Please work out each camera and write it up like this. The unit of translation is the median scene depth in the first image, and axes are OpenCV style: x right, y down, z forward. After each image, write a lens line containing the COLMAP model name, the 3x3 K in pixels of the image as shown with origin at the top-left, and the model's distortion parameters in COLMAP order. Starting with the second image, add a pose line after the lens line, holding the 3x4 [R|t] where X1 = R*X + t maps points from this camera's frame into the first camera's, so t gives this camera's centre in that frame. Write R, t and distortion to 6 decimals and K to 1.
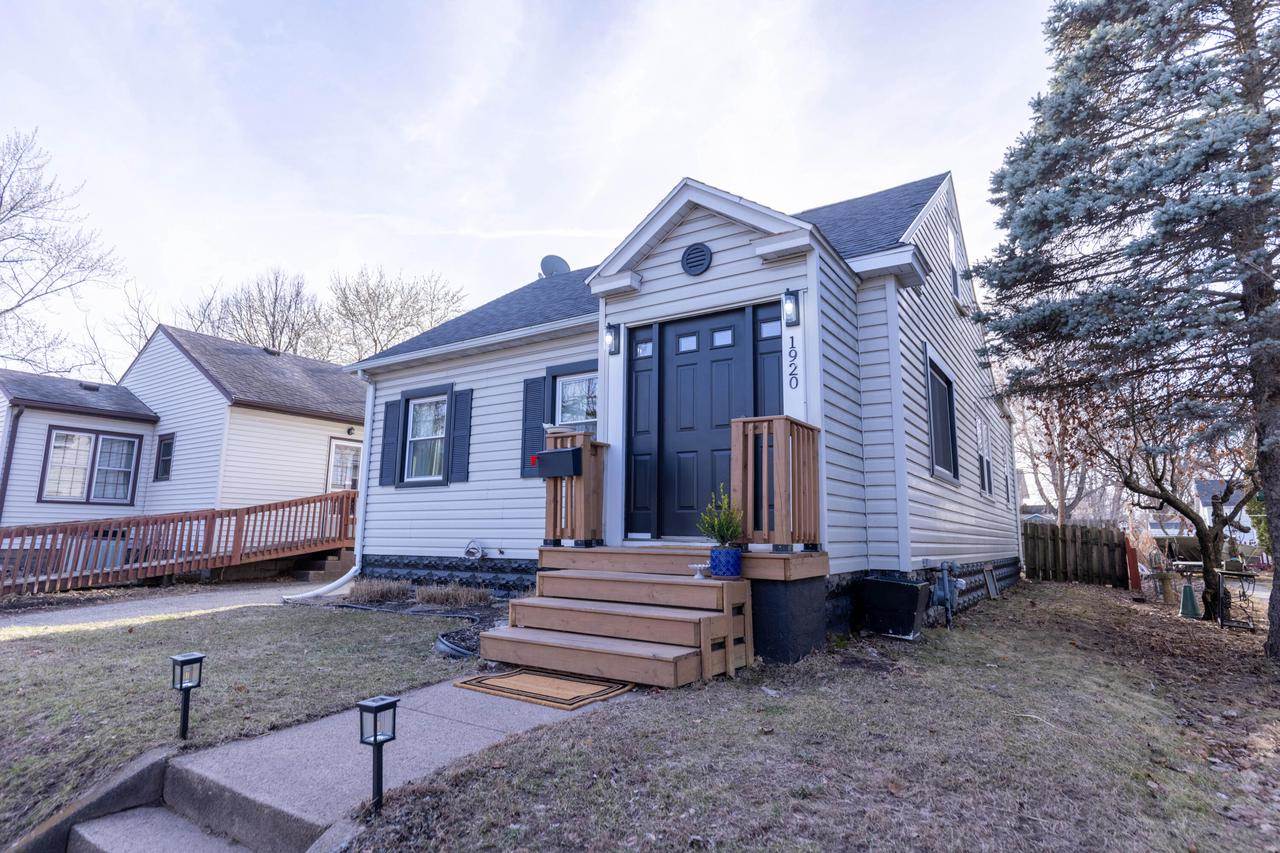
lens RADIAL K [[679.2, 0, 638.0], [0, 679.2, 428.4], [0, 0, 1]] dist [-0.003476, -0.000477]
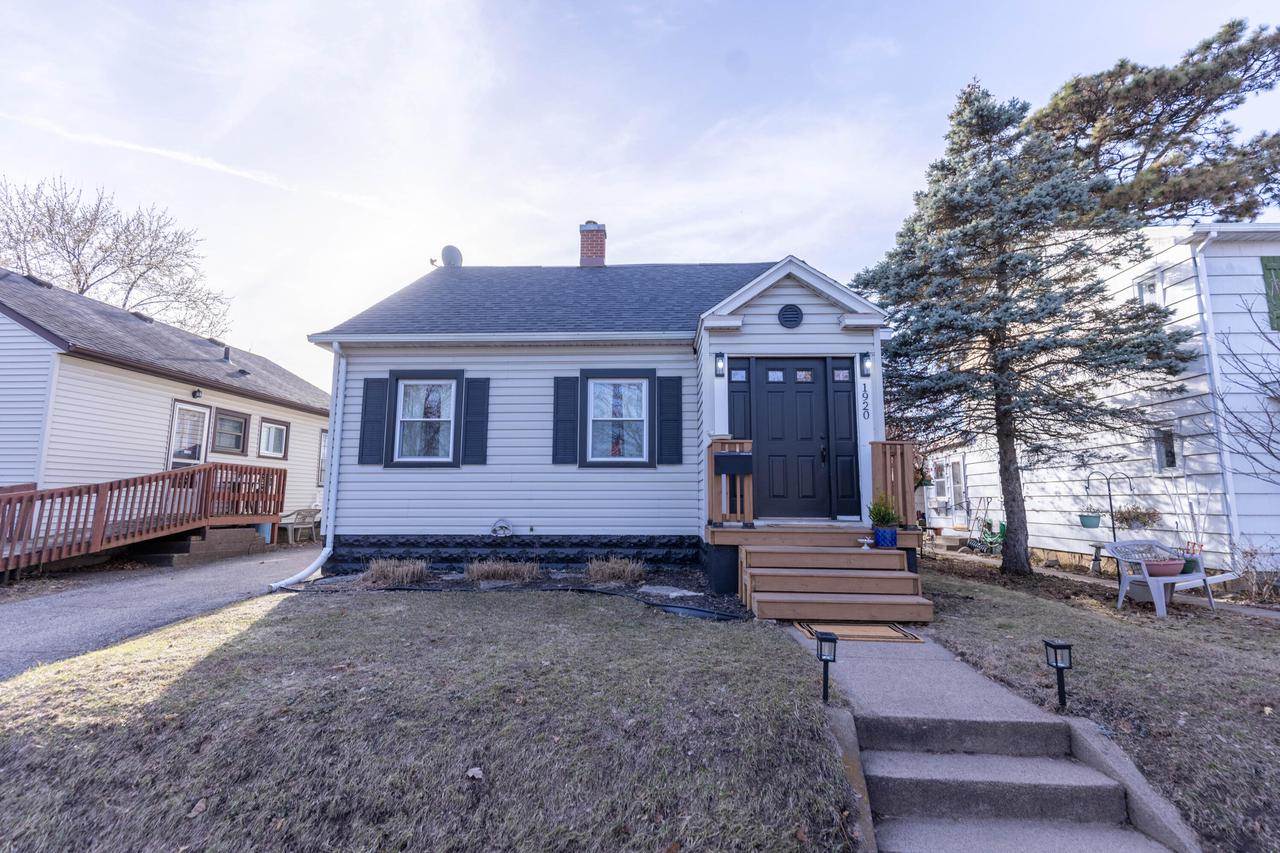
lens RADIAL K [[580.5, 0, 642.1], [0, 580.5, 422.5], [0, 0, 1]] dist [0.012937, -0.000386]
pose [[0.863217, 0.064599, 0.500684, -0.496151], [-0.076883, 0.997032, 0.003914, -0.010444], [-0.498945, -0.041873, 0.865621, 0.081099]]
